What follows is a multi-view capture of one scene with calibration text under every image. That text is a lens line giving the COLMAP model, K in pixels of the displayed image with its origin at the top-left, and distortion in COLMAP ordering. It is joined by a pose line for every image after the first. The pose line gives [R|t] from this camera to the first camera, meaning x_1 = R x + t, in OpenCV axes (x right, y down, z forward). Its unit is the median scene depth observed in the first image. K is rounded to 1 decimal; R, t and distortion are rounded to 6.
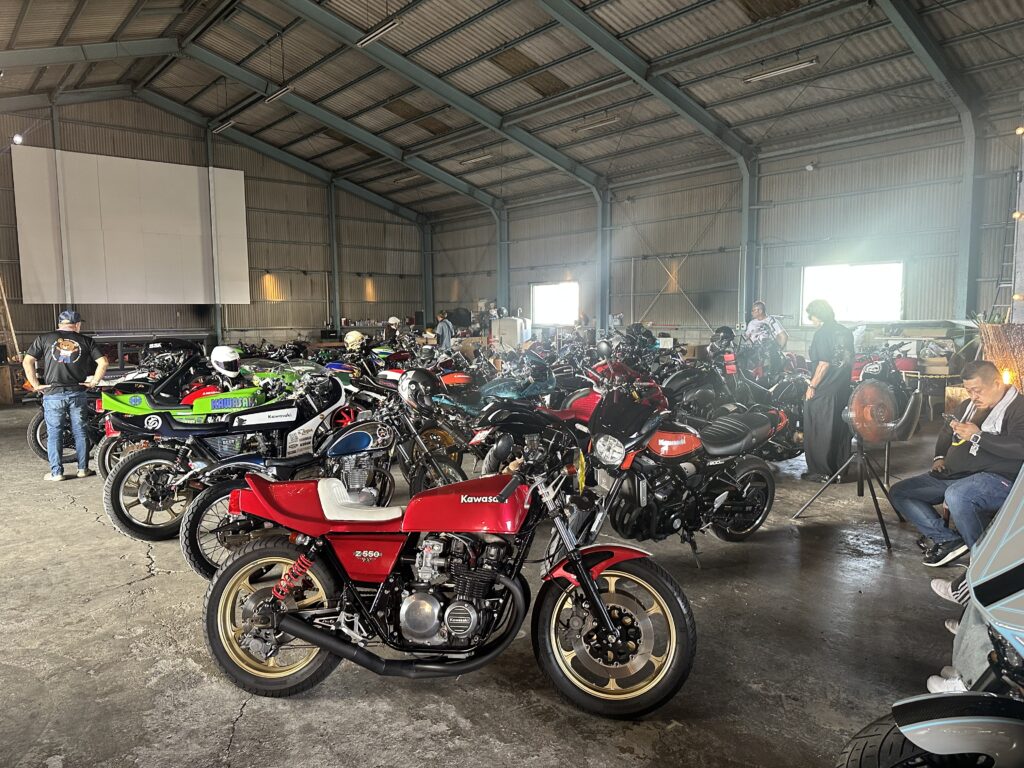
lens RADIAL K [[723.1, 0, 512.0], [0, 723.1, 384.0], [0, 0, 1]] dist [0.068308, -0.114216]
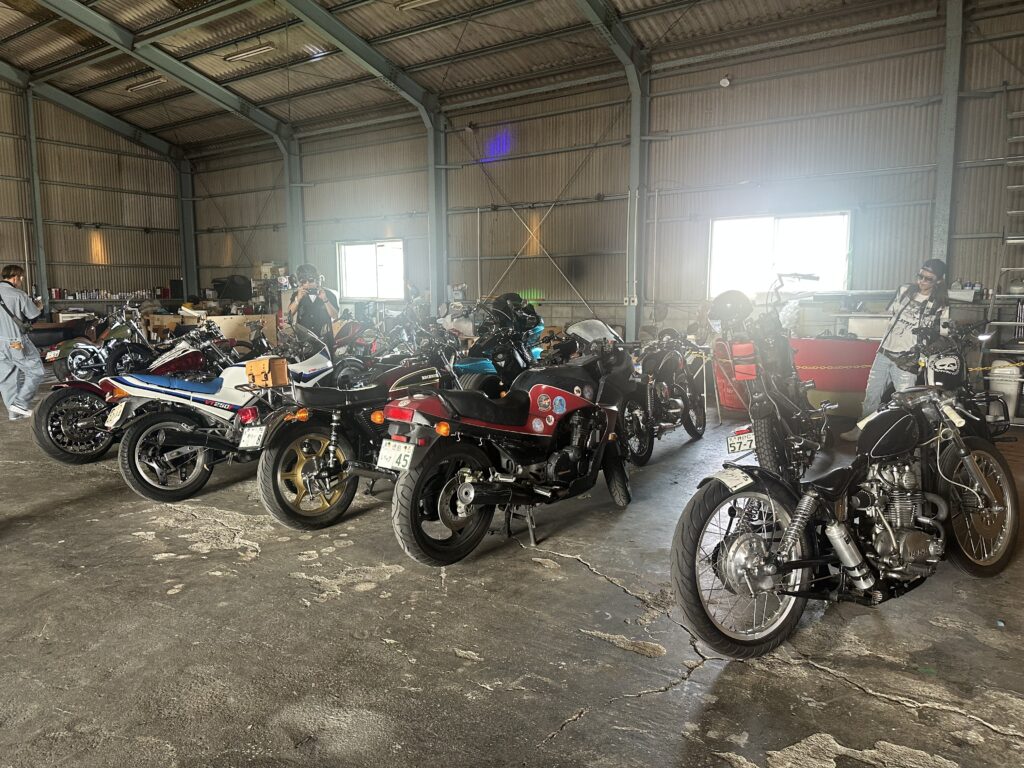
lens RADIAL K [[730.2, 0, 497.9], [0, 730.2, 377.0], [0, 0, 1]] dist [0.065831, -0.062909]
pose [[0.968396, -0.025337, 0.248128, -0.002558], [0.019584, 0.999480, 0.025624, -0.018216], [-0.248648, -0.019955, 0.968388, 0.240831]]
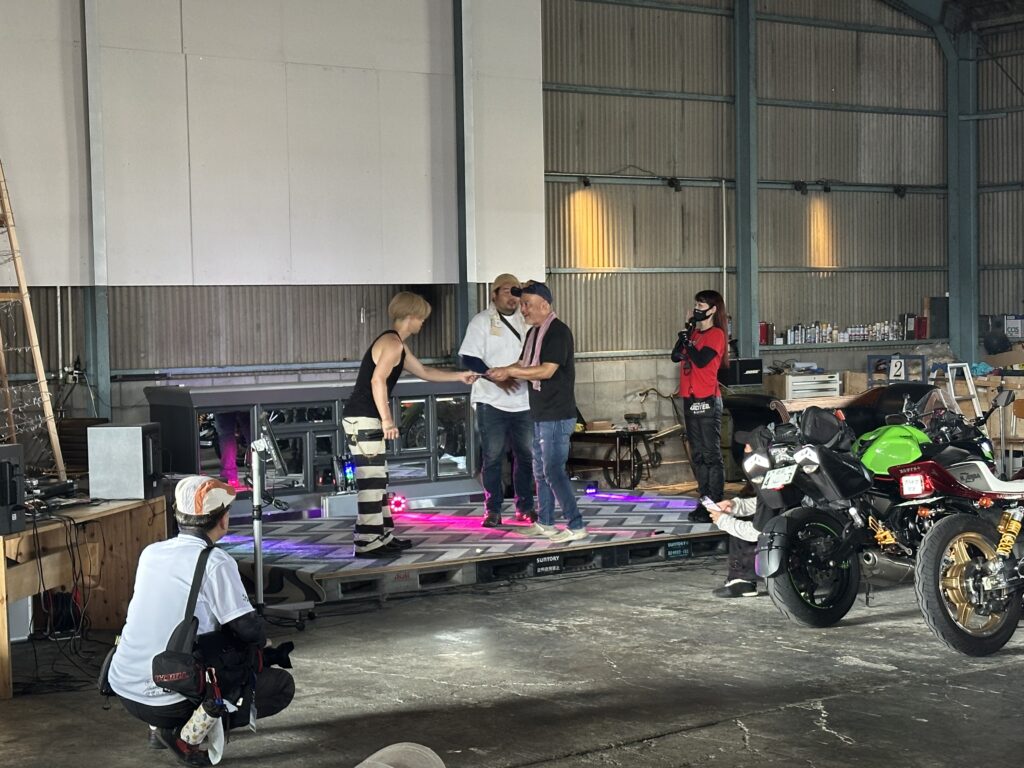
lens RADIAL K [[1907.8, 0, 481.1], [0, 1907.8, 383.8], [0, 0, 1]] dist [0.149659, -0.228525]
pose [[0.999036, -0.013522, -0.041759, -0.369039], [0.011125, 0.998306, -0.057108, -0.017282], [0.042461, 0.056588, 0.997494, 0.159996]]
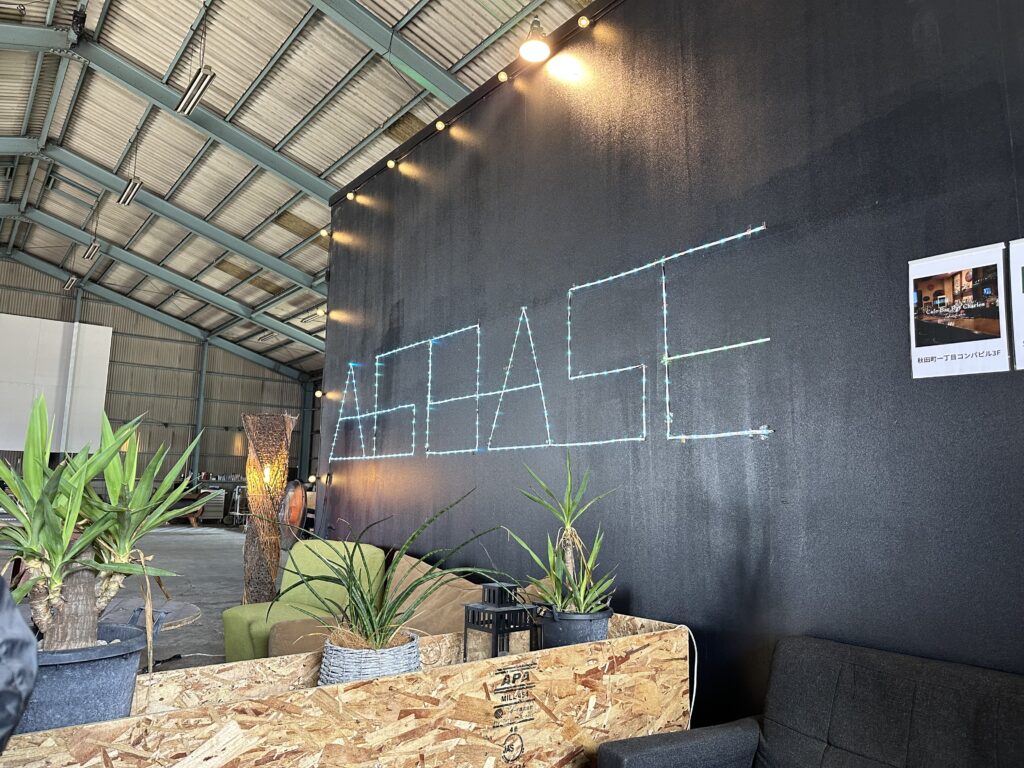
lens RADIAL K [[723.1, 0, 512.0], [0, 723.1, 384.0], [0, 0, 1]] dist [0.068308, -0.114216]
pose [[0.999260, 0.020149, -0.032757, 0.247080], [-0.027311, 0.971472, -0.235576, 0.018466], [0.027076, 0.236296, 0.971304, 0.018853]]
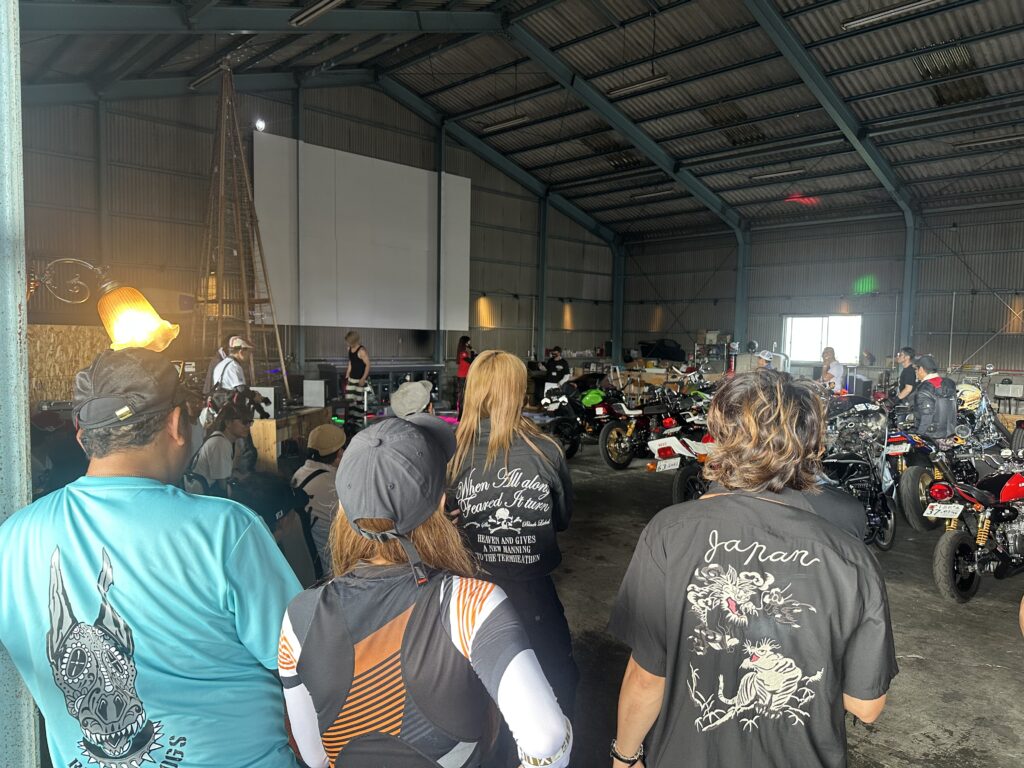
lens RADIAL K [[726.9, 0, 515.8], [0, 726.9, 397.8], [0, 0, 1]] dist [0.073929, -0.055981]
pose [[0.997253, 0.021247, 0.070960, -0.379142], [-0.020408, 0.999713, -0.012527, -0.019829], [-0.071206, 0.011044, 0.997401, 0.125893]]
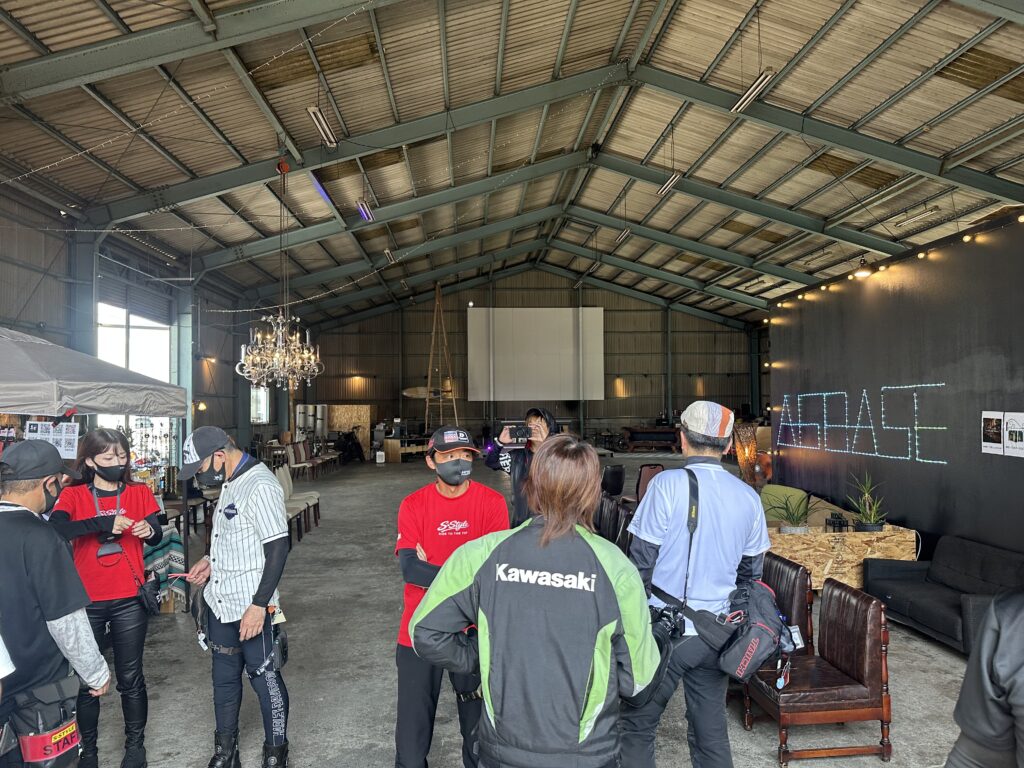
lens RADIAL K [[715.9, 0, 512.0], [0, 715.9, 384.0], [0, 0, 1]] dist [0.119896, -0.149759]
pose [[0.810276, -0.017866, -0.585776, 0.312920], [-0.050563, 0.993677, -0.100247, 0.006677], [0.583863, 0.110847, 0.804249, -0.216609]]
